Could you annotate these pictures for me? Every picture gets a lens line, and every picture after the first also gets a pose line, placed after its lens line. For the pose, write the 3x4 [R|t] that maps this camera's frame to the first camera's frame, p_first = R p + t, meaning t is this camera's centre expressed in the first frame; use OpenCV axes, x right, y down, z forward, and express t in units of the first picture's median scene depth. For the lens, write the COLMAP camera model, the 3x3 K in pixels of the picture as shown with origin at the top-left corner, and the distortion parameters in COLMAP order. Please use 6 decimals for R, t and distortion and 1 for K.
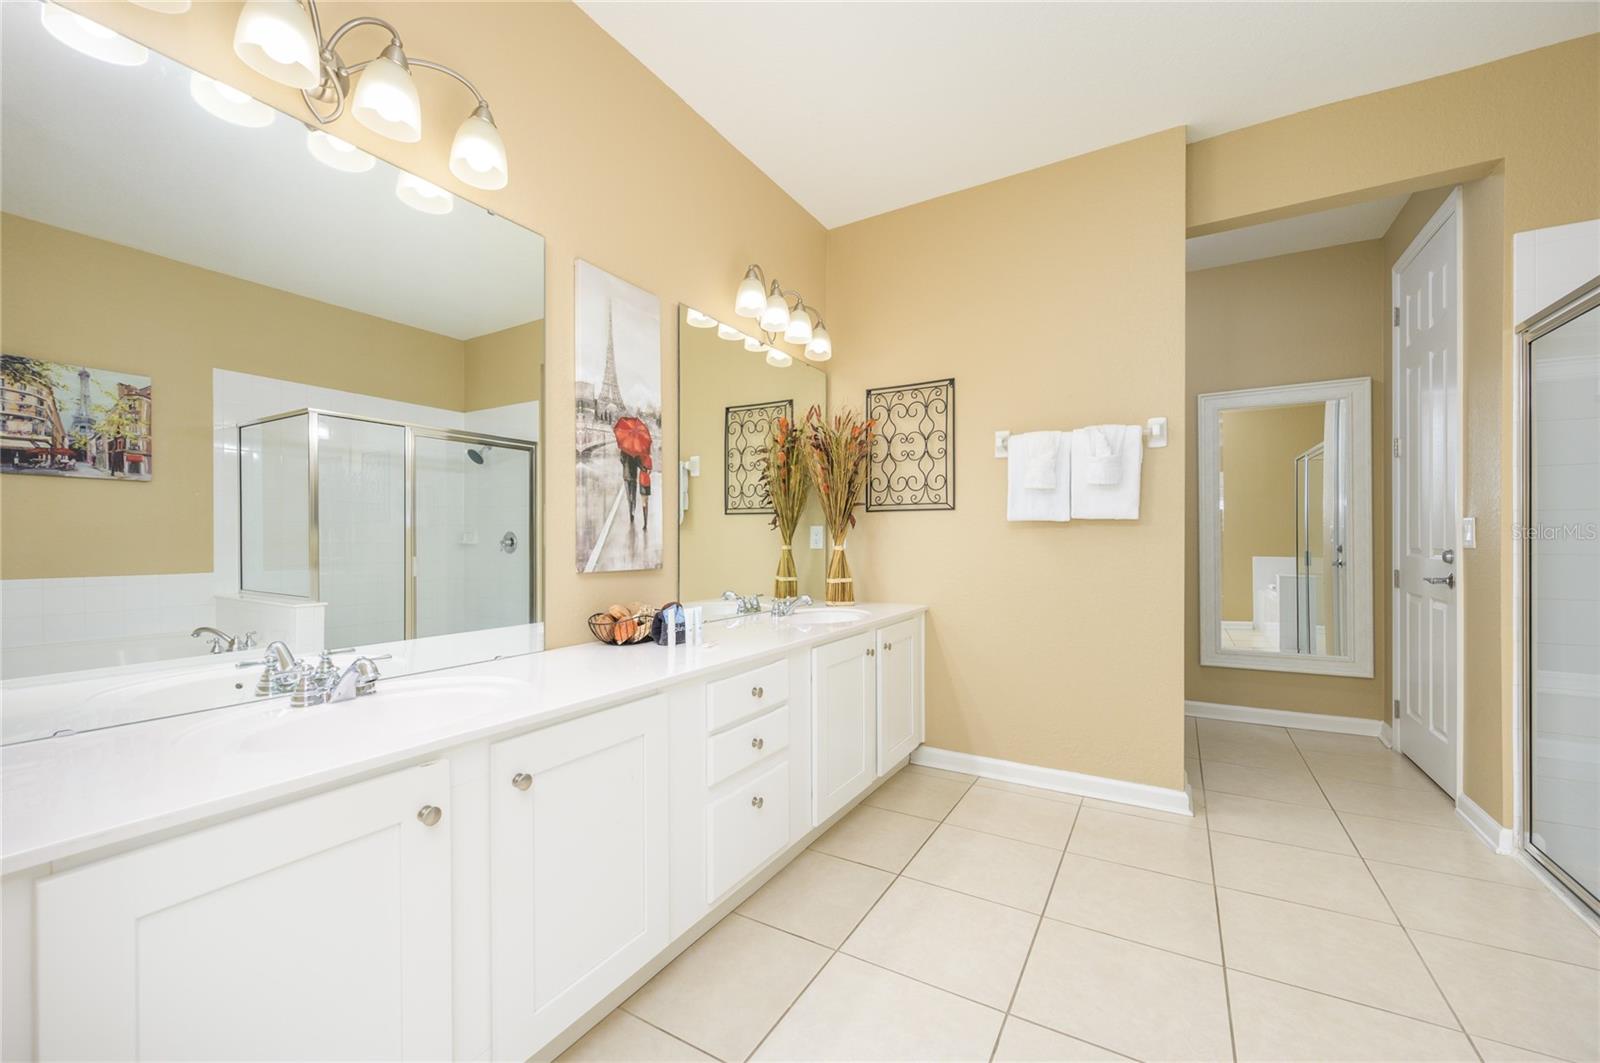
lens RADIAL K [[639.6, 0, 796.6], [0, 639.6, 542.4], [0, 0, 1]] dist [-0.000633, -0.000378]
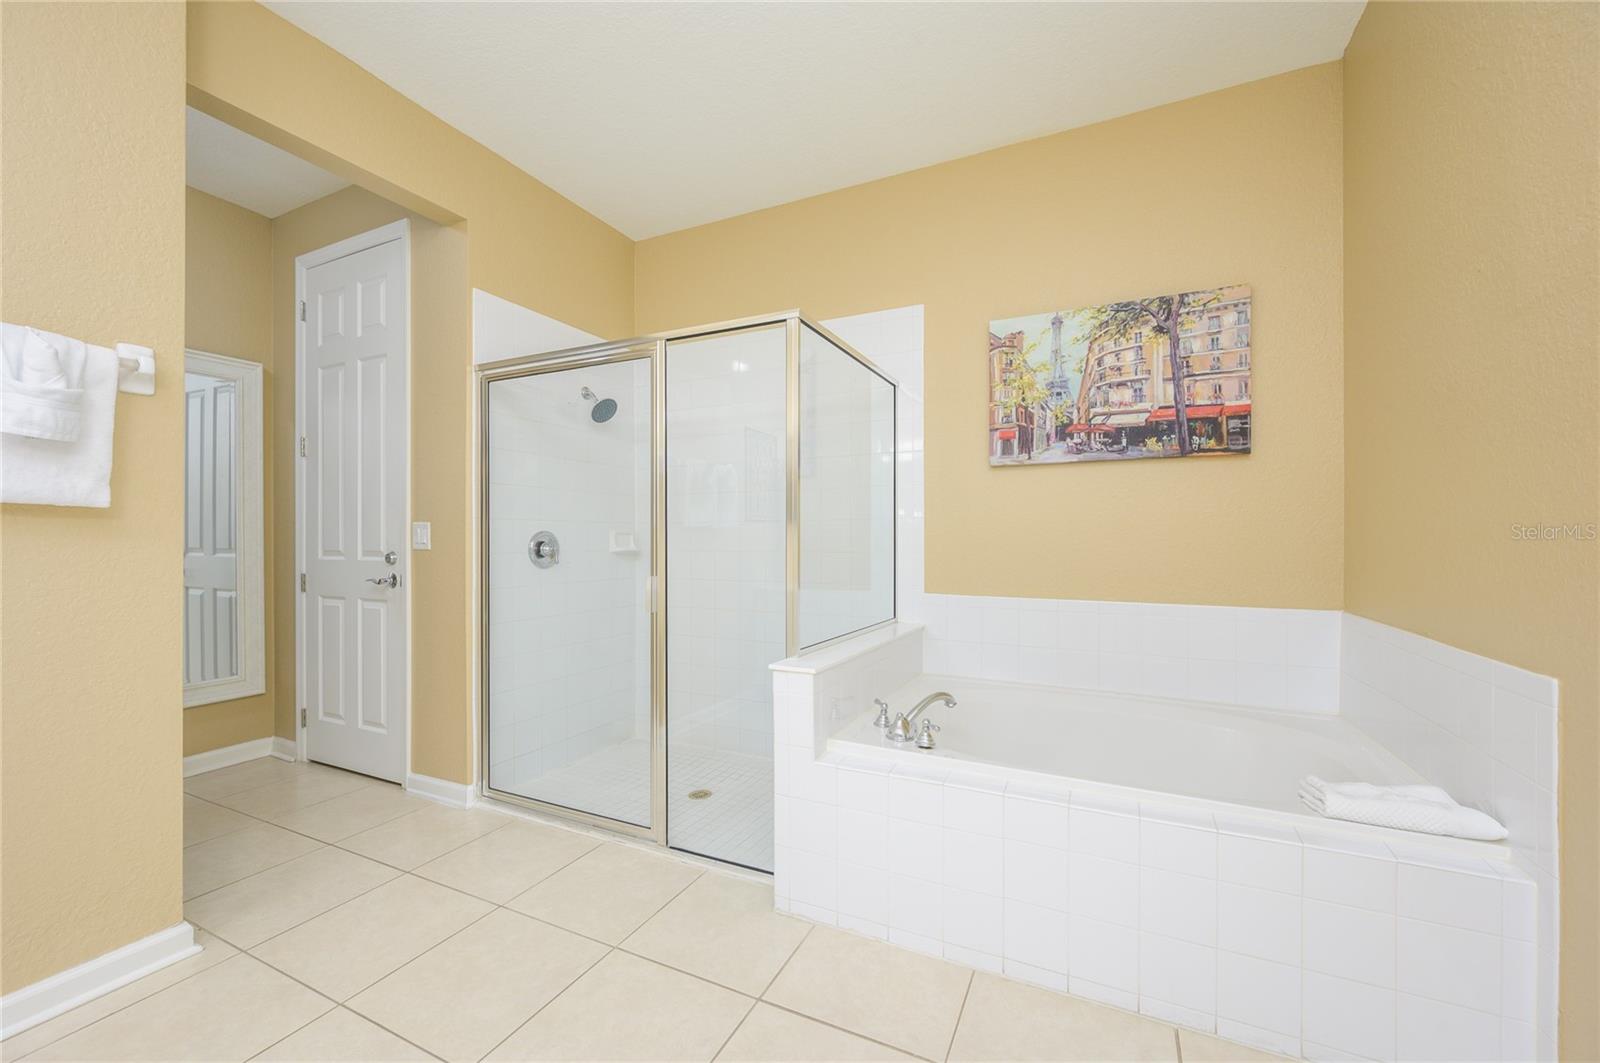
lens RADIAL K [[639.6, 0, 796.6], [0, 639.6, 542.4], [0, 0, 1]] dist [-0.000633, -0.000378]
pose [[-0.089884, -0.002719, 0.995949, -0.107791], [0.006170, 0.999976, 0.003287, -0.003162], [-0.995933, 0.006441, -0.089865, 0.422136]]
